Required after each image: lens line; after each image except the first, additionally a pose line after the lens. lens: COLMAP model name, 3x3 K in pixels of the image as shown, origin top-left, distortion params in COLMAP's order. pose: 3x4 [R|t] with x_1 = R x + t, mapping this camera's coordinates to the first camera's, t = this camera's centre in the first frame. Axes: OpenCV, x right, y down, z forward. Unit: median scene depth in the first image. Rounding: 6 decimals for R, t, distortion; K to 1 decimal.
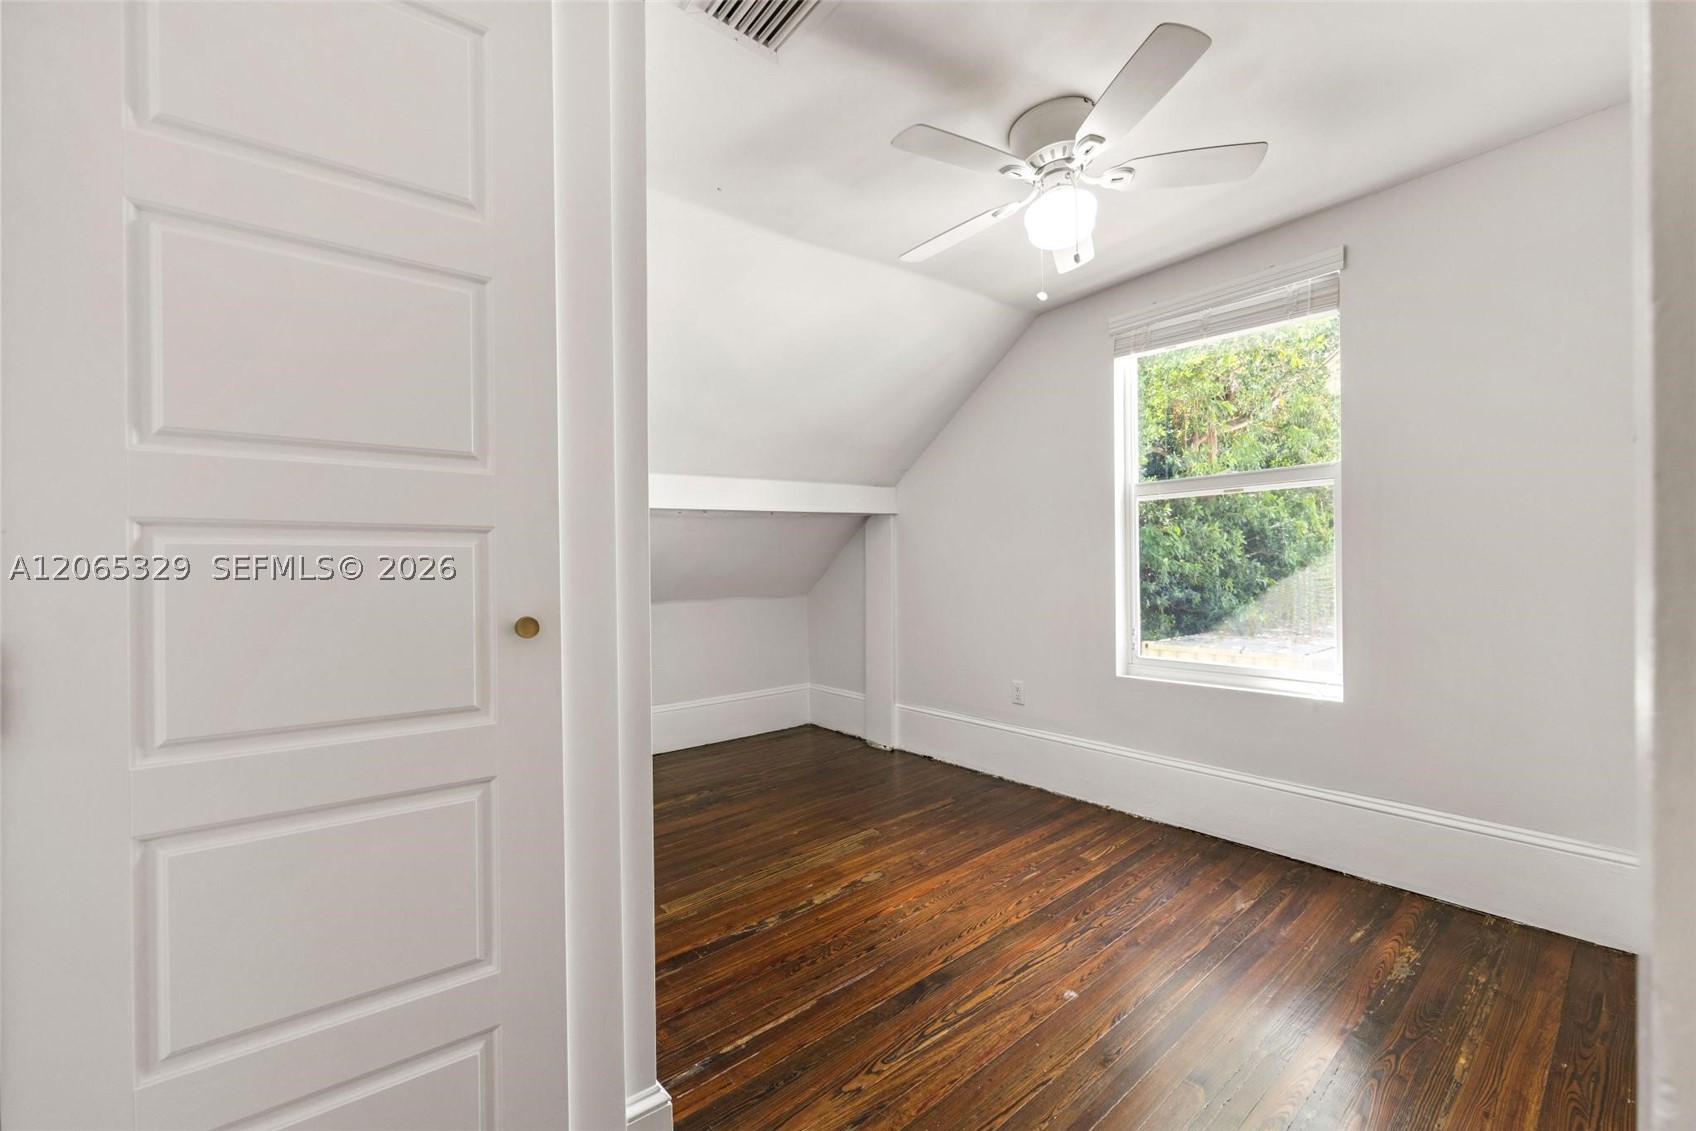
lens RADIAL K [[697.2, 0, 839.4], [0, 697.2, 570.2], [0, 0, 1]] dist [-0.000960, -0.000220]
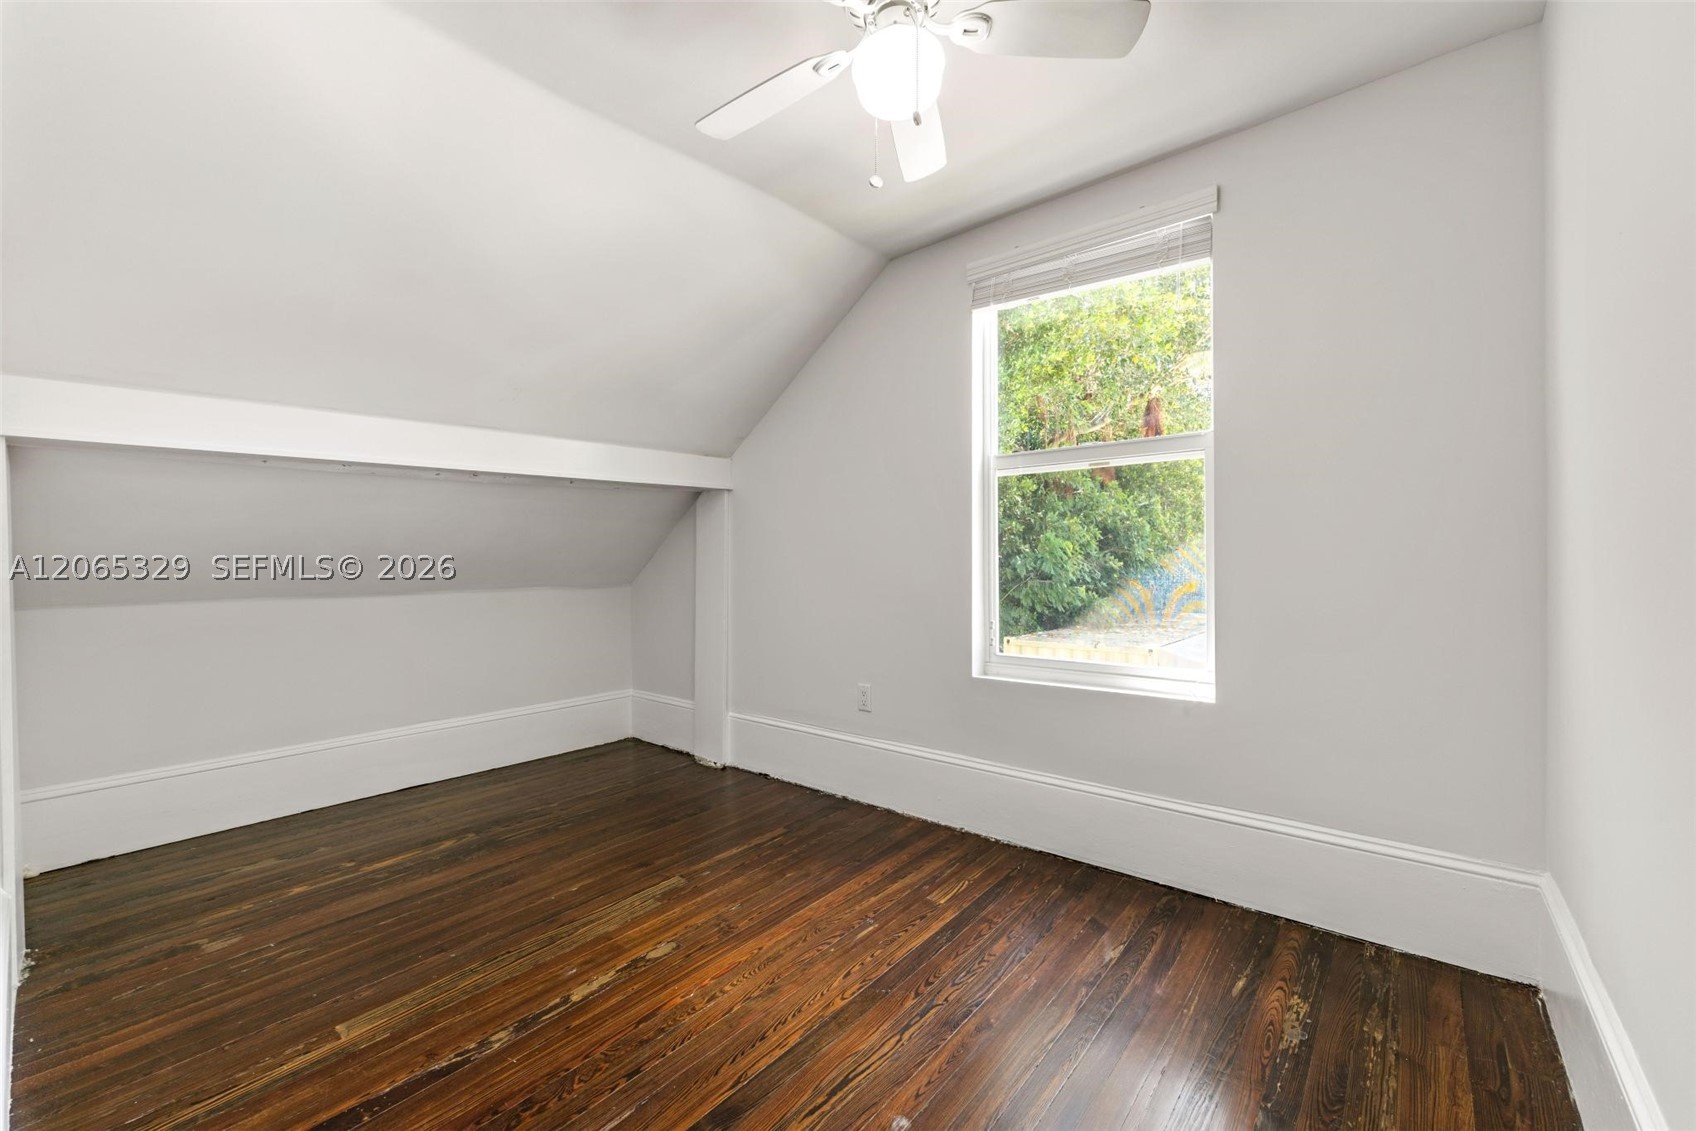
lens RADIAL K [[697.2, 0, 844.5], [0, 697.2, 559.8], [0, 0, 1]] dist [-0.000960, -0.000220]
pose [[0.983519, 0.010850, 0.180477, 0.099433], [-0.008723, 0.999883, -0.012575, 0.023210], [-0.180592, 0.010793, 0.983499, 0.211446]]
